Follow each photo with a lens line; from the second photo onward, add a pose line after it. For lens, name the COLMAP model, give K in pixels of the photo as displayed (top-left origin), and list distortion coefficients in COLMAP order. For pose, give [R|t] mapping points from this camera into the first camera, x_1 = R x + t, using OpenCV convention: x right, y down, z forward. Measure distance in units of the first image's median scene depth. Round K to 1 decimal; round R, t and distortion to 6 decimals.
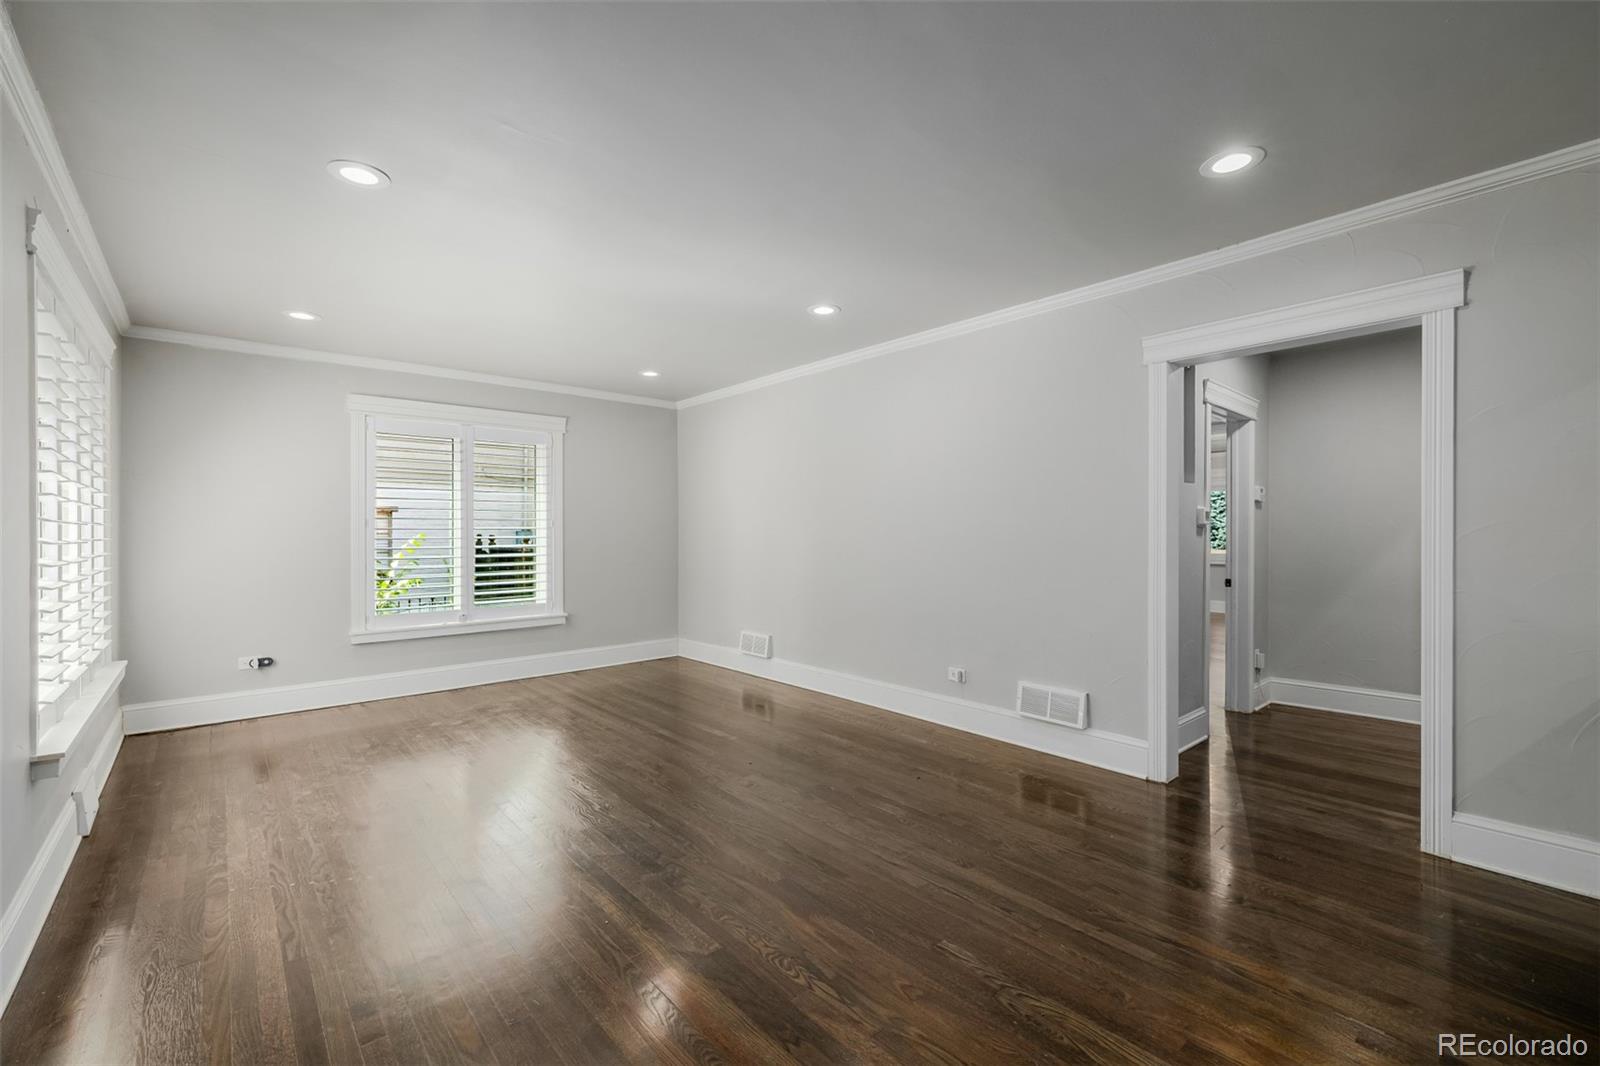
lens RADIAL K [[666.6, 0, 799.4], [0, 666.6, 530.2], [0, 0, 1]] dist [-0.000544, 0.000273]
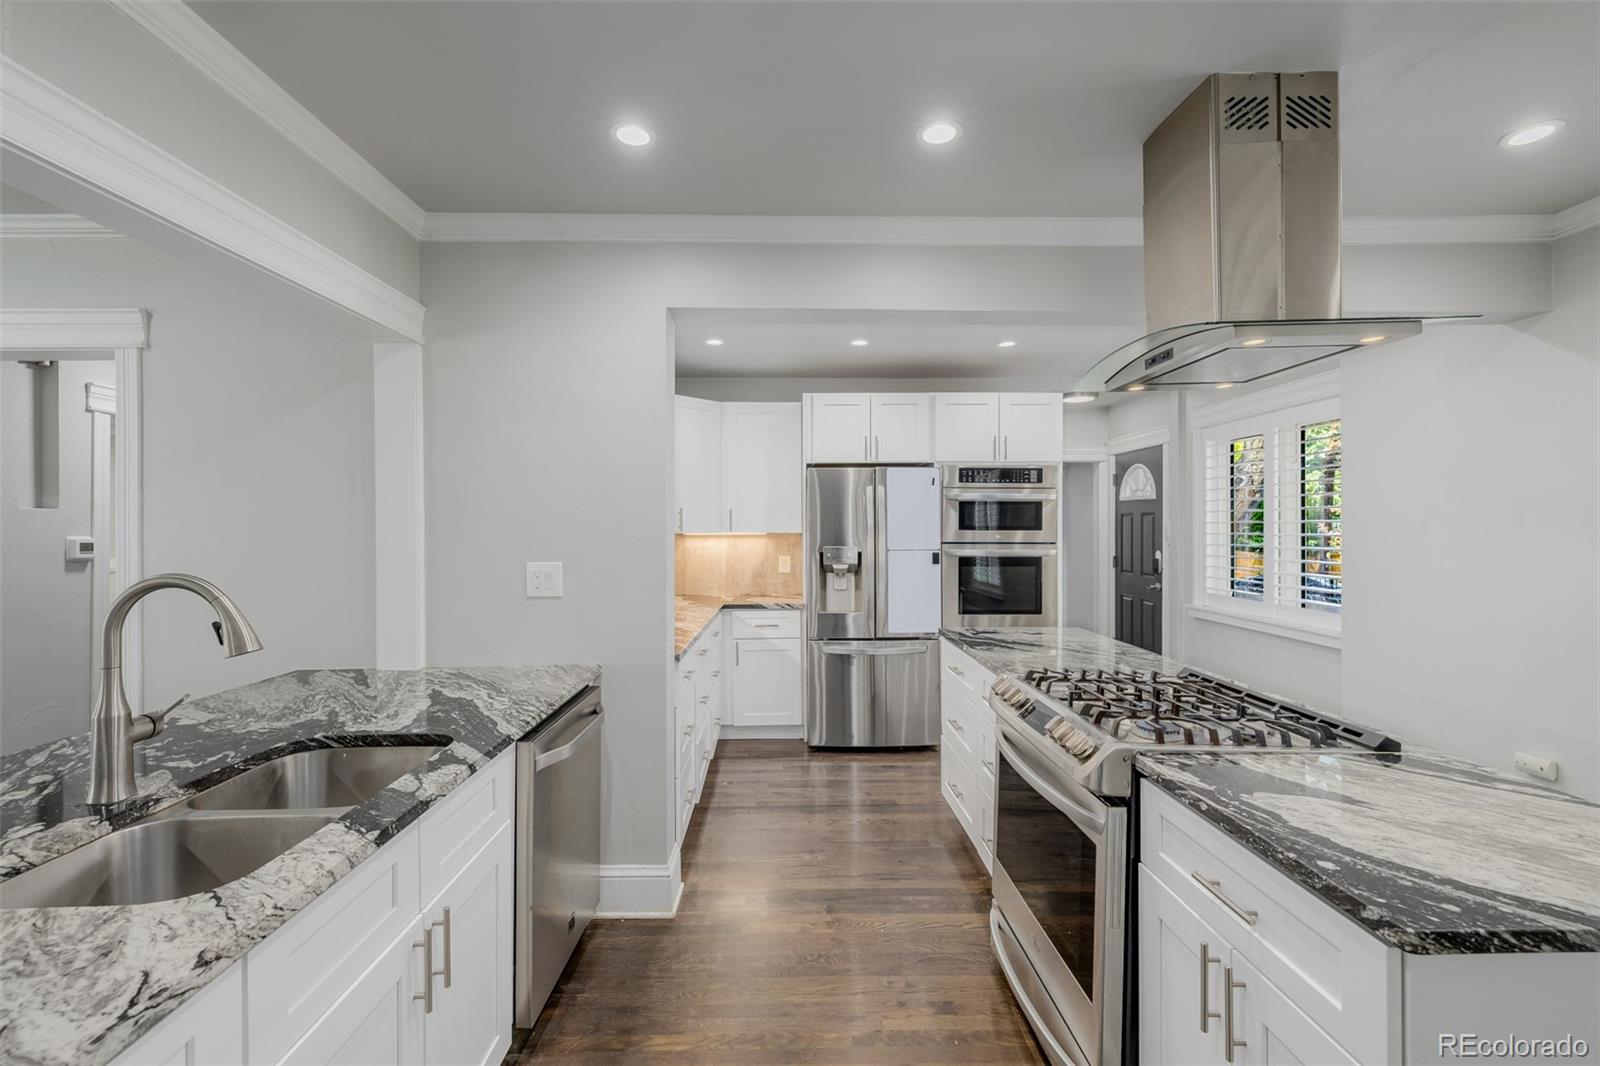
lens RADIAL K [[688.7, 0, 798.1], [0, 688.7, 529.0], [0, 0, 1]] dist [0.003061, 0.000842]
pose [[0.648173, 0.000829, 0.761493, 0.440350], [-0.003020, 0.999994, 0.001481, -0.041542], [-0.761487, -0.003259, 0.648172, -0.186619]]
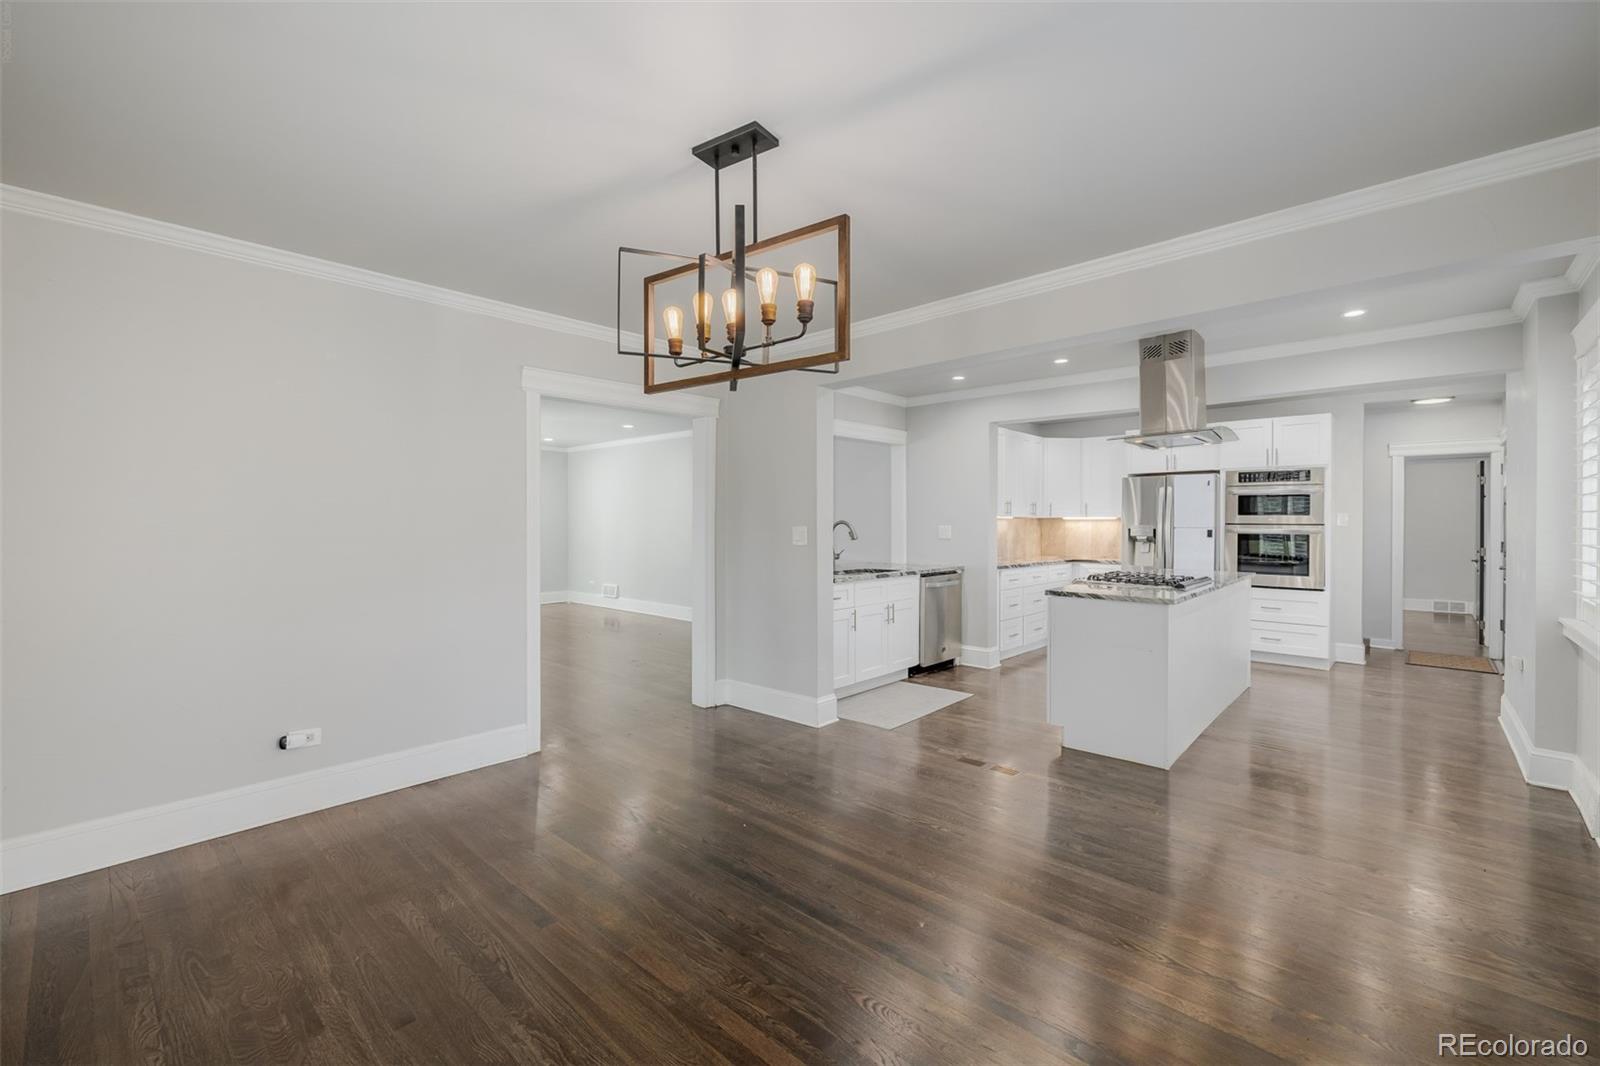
lens RADIAL K [[675.5, 0, 790.6], [0, 675.5, 525.5], [0, 0, 1]] dist [0.000287, 0.000070]
pose [[0.995347, 0.006630, 0.096125, 0.284183], [-0.007396, 0.999944, 0.007612, -0.022539], [-0.096069, -0.008288, 0.995340, -0.992311]]
